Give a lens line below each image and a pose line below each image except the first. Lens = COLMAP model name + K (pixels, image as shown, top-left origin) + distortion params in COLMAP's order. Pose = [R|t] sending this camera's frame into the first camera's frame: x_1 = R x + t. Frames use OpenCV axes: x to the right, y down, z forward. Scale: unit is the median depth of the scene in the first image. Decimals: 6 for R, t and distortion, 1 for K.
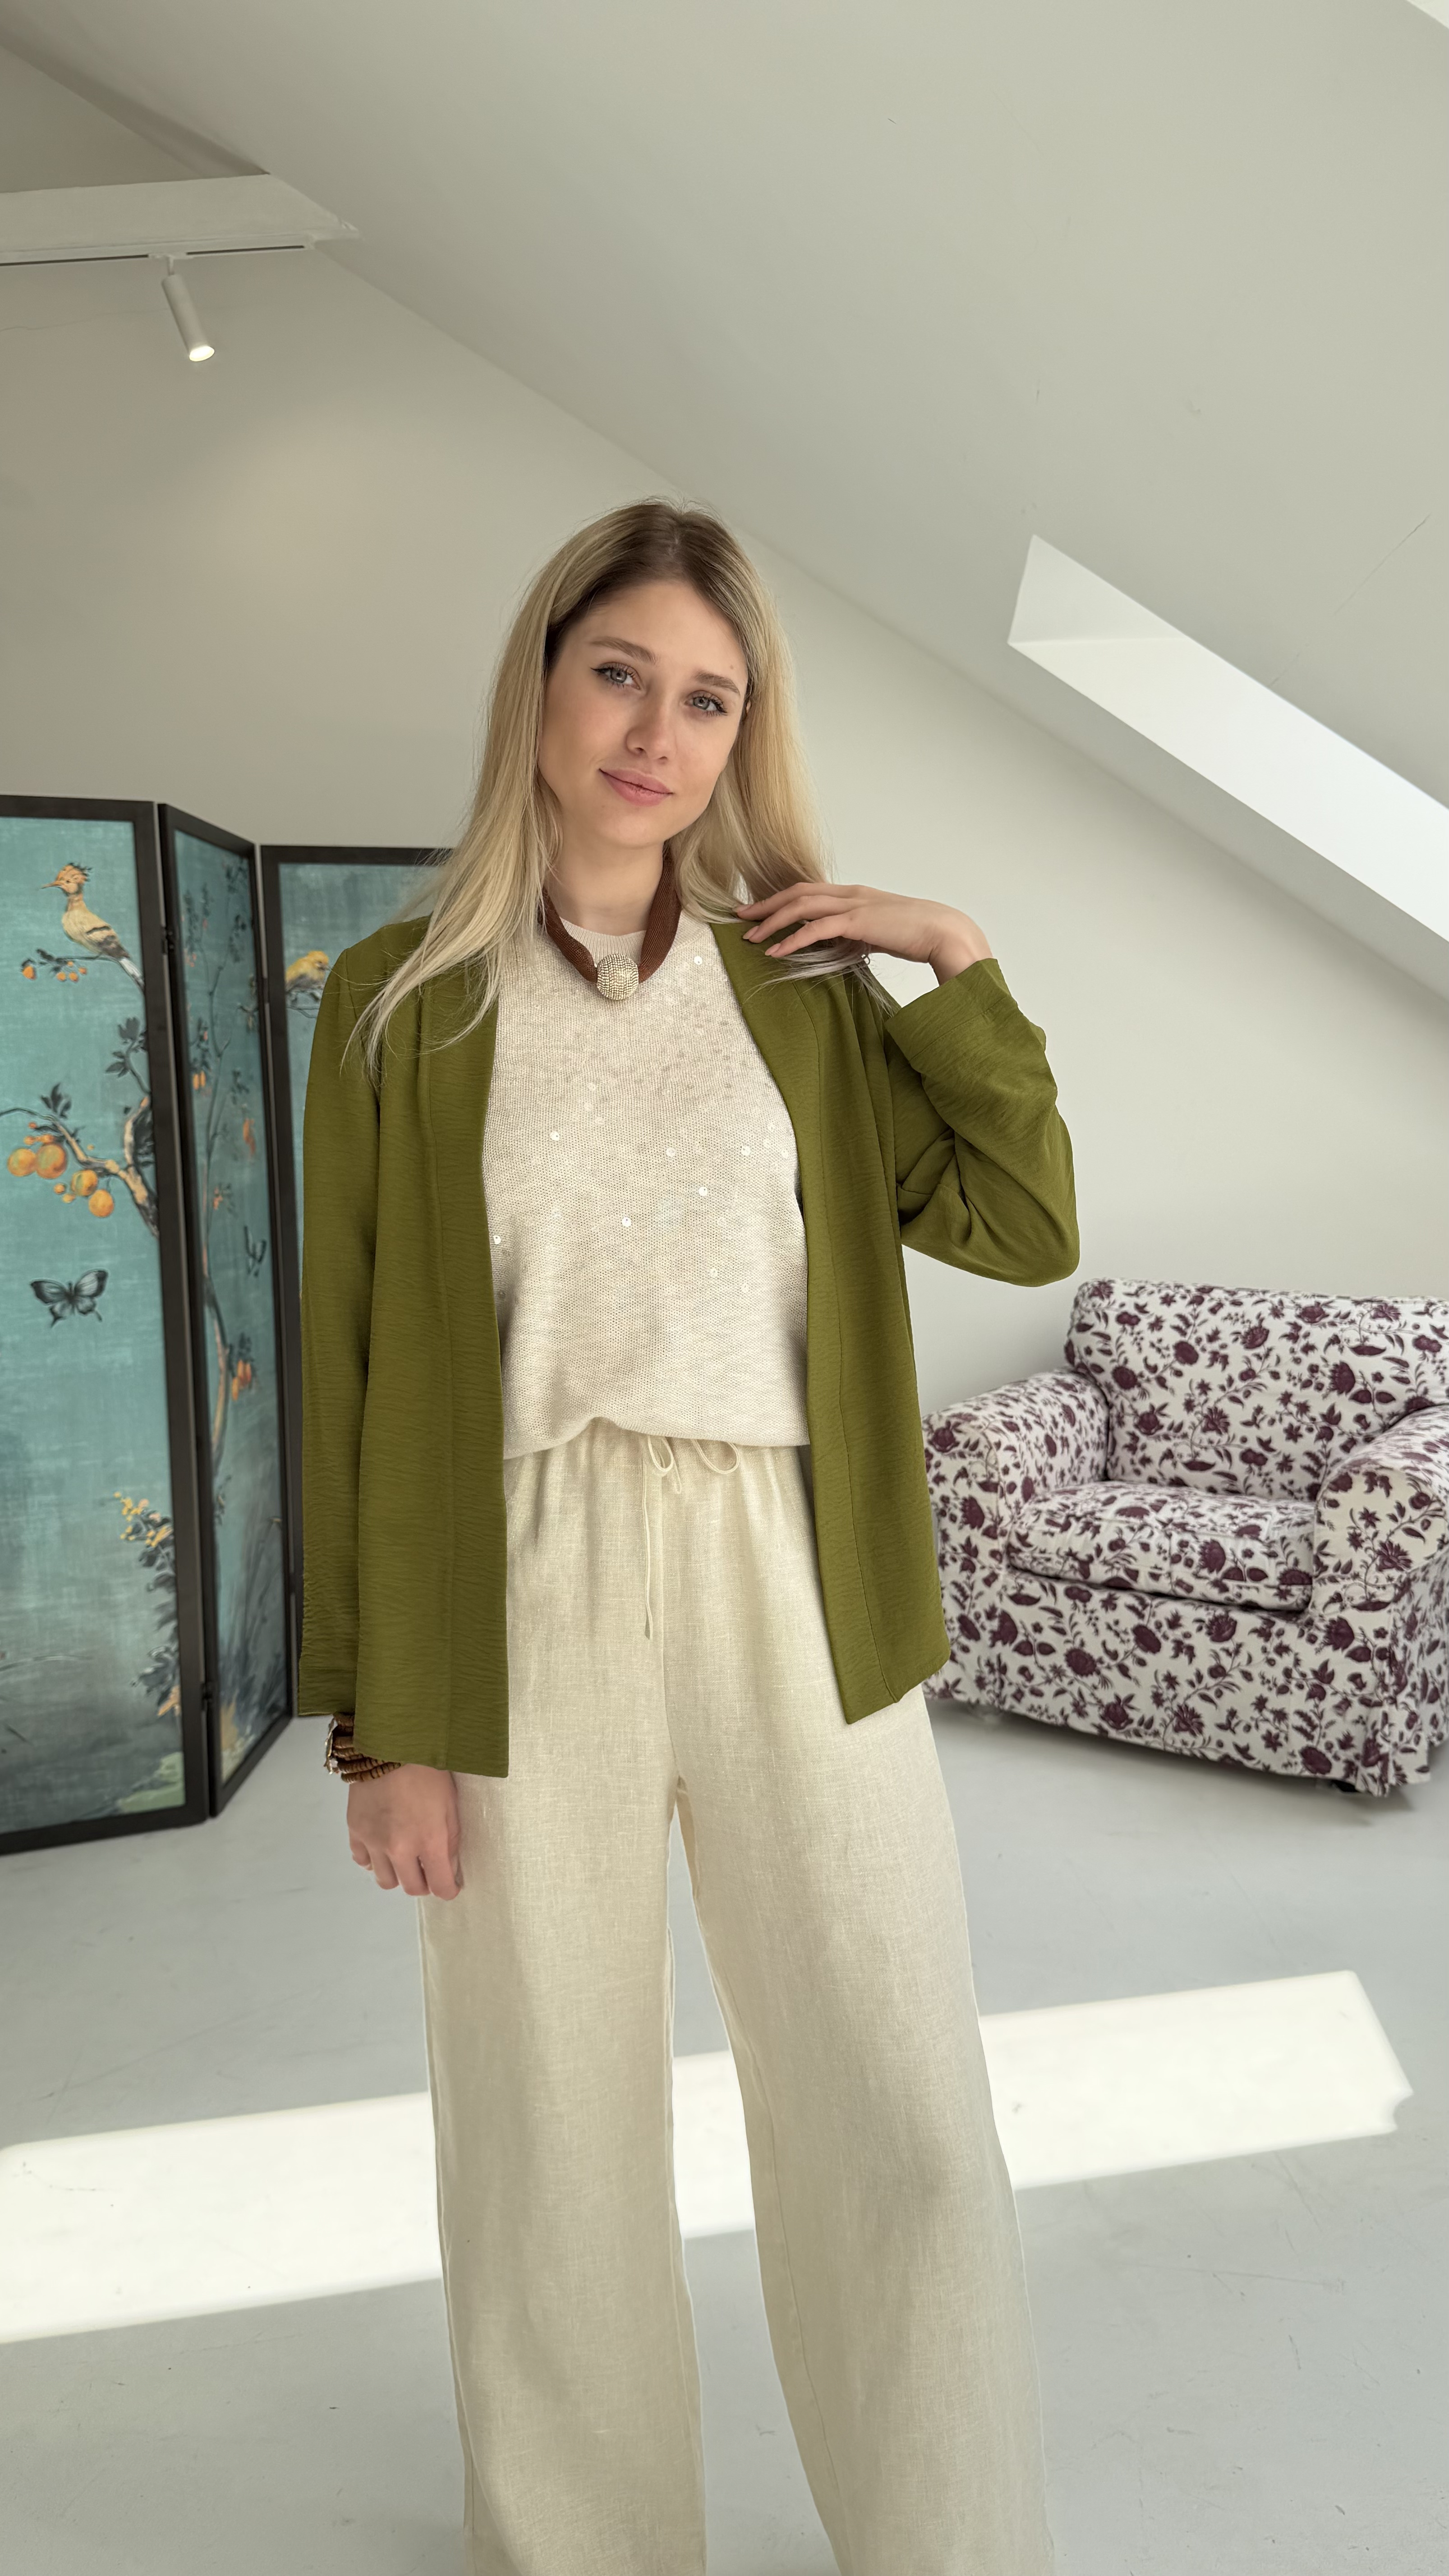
lens RADIAL K [[1839.1, 0, 718.2], [0, 1839.1, 1294.2], [0, 0, 1]] dist [0.094625, -0.167738]
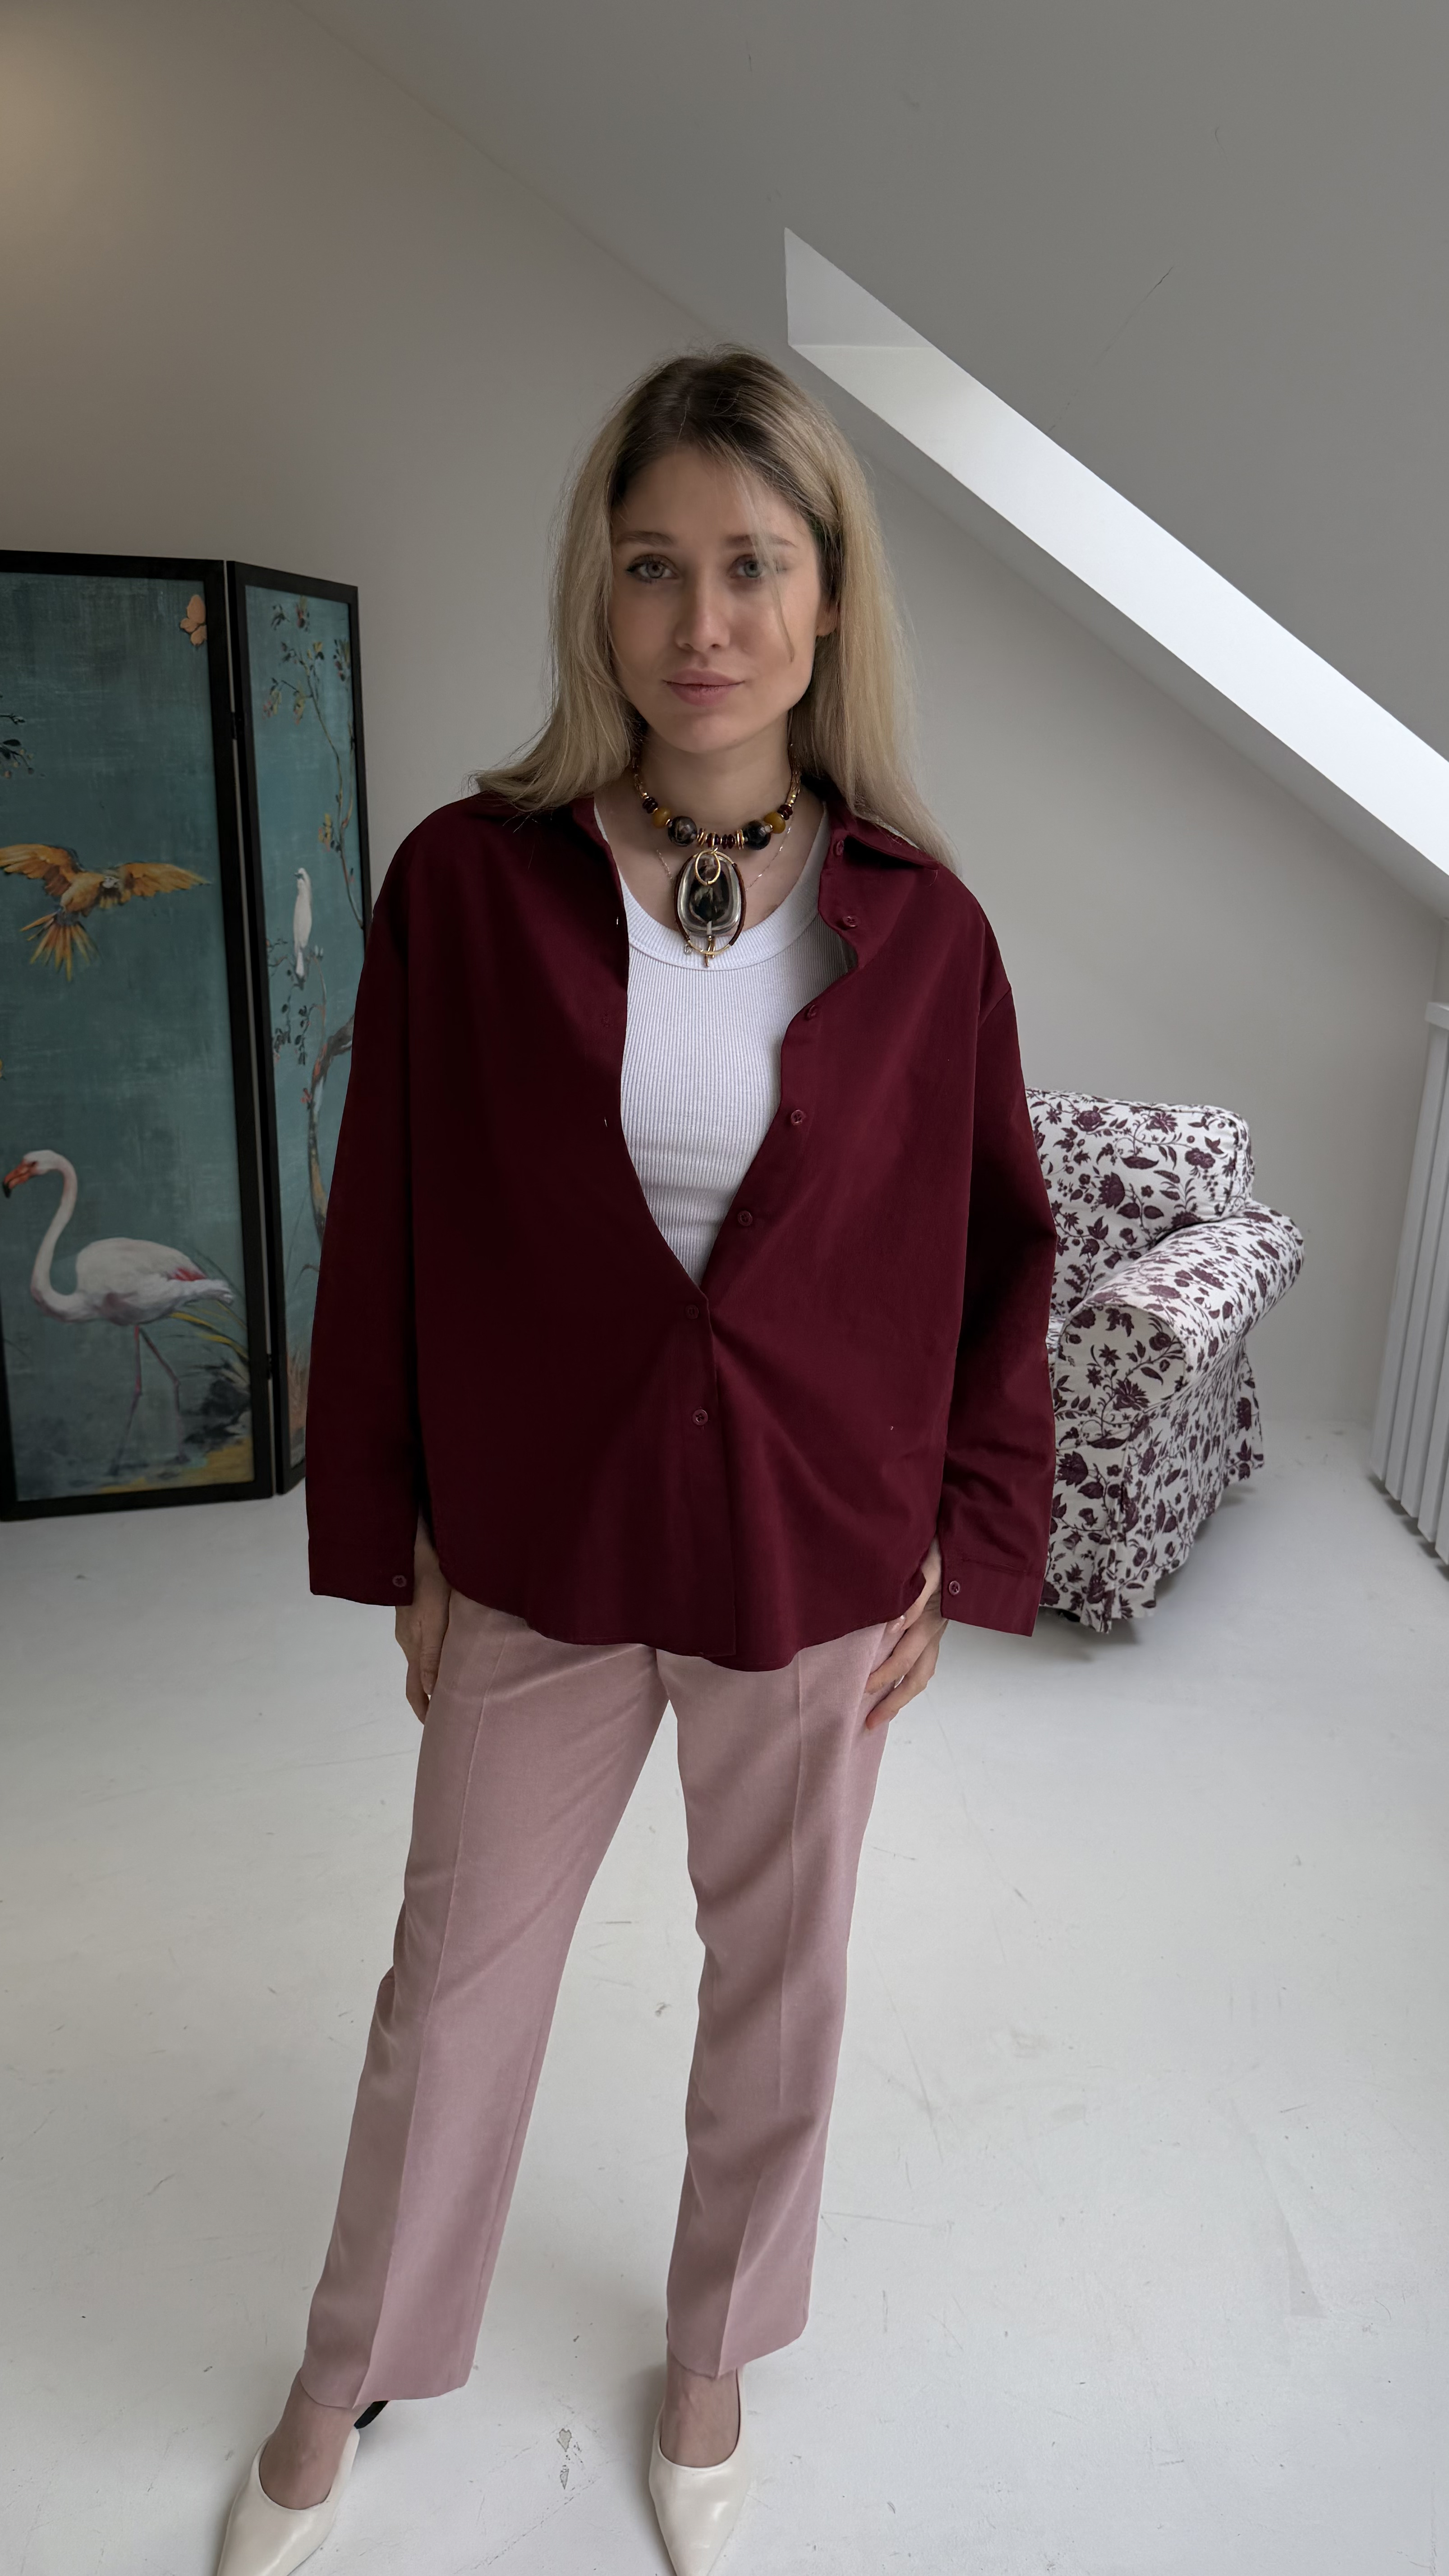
lens RADIAL K [[1839.1, 0, 742.0], [0, 1839.1, 1286.7], [0, 0, 1]] dist [0.094625, -0.167738]
pose [[0.997426, 0.021808, 0.068301, 0.092580], [-0.032589, 0.986424, 0.160954, -0.059052], [-0.063863, -0.162766, 0.984596, 0.077828]]
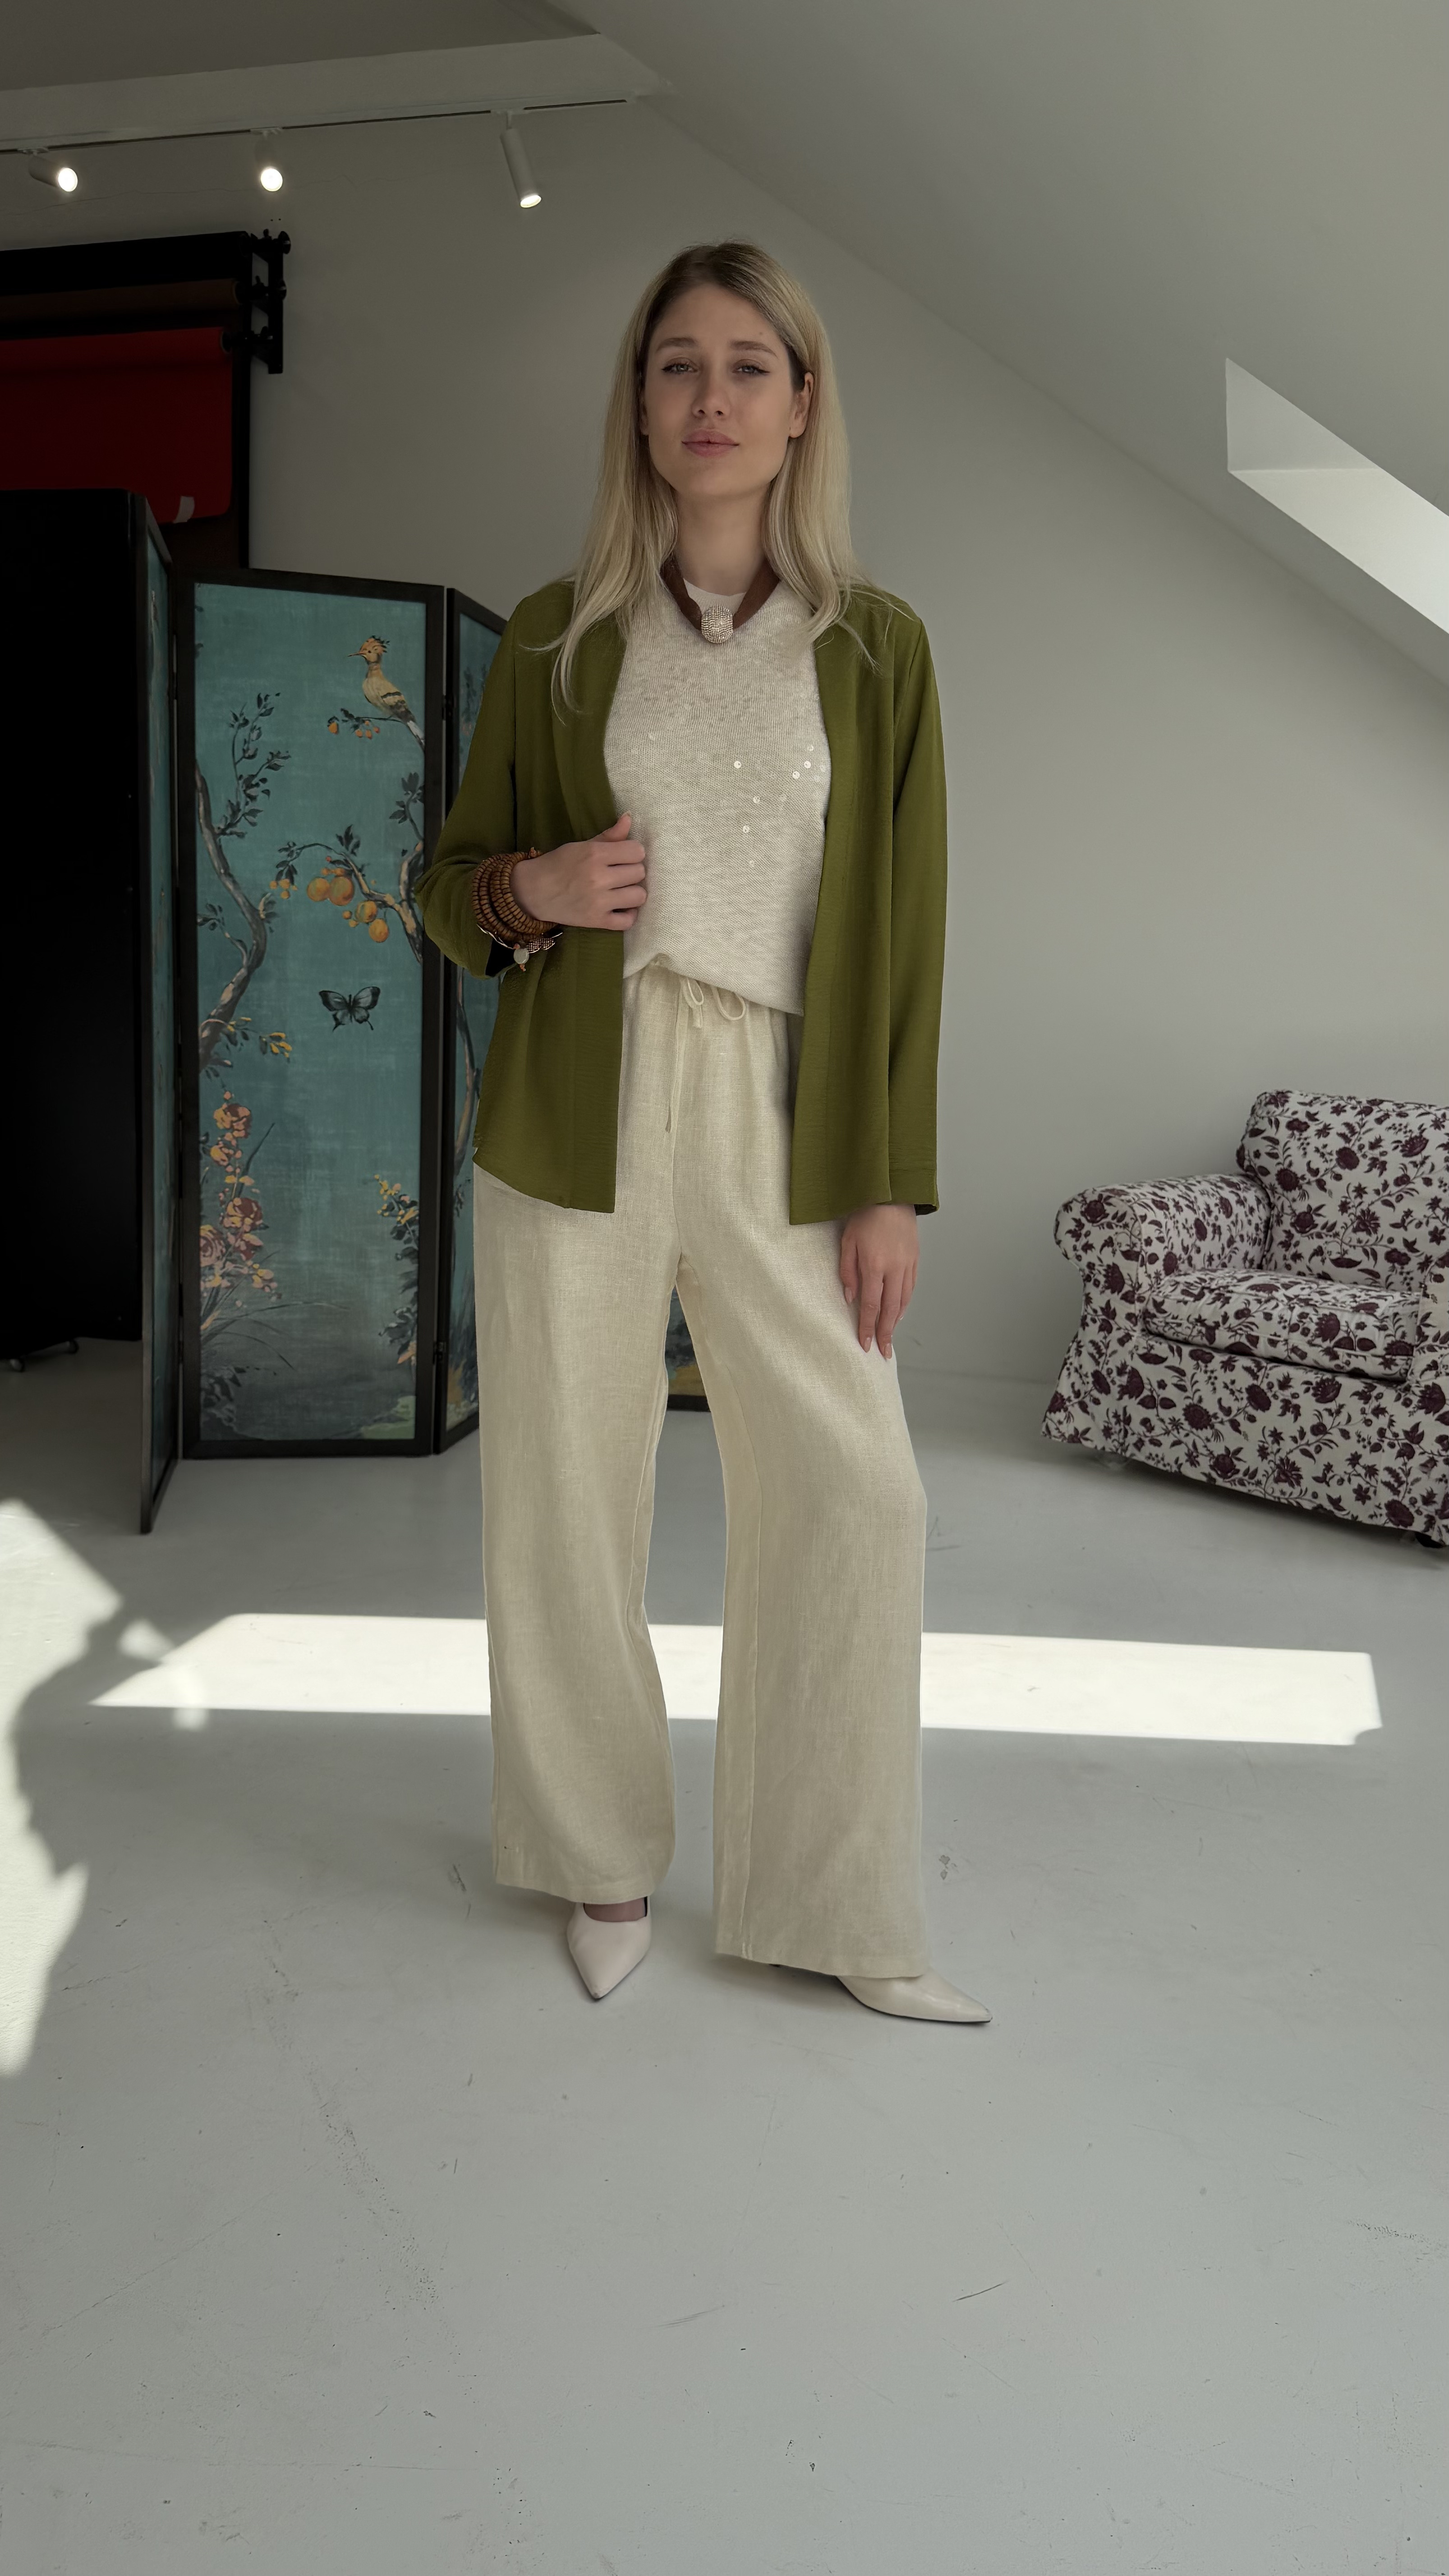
lens RADIAL K [[1839.1, 0, 689.3], [0, 1839.1, 1339.0], [0, 0, 1]] dist [0.094625, -0.167738]
pose [[0.979444, 0.095087, -0.177896, 0.096320], [-0.082702, 0.993688, 0.075799, 0.099764], [0.183981, -0.059528, 0.981126, -0.145243]]
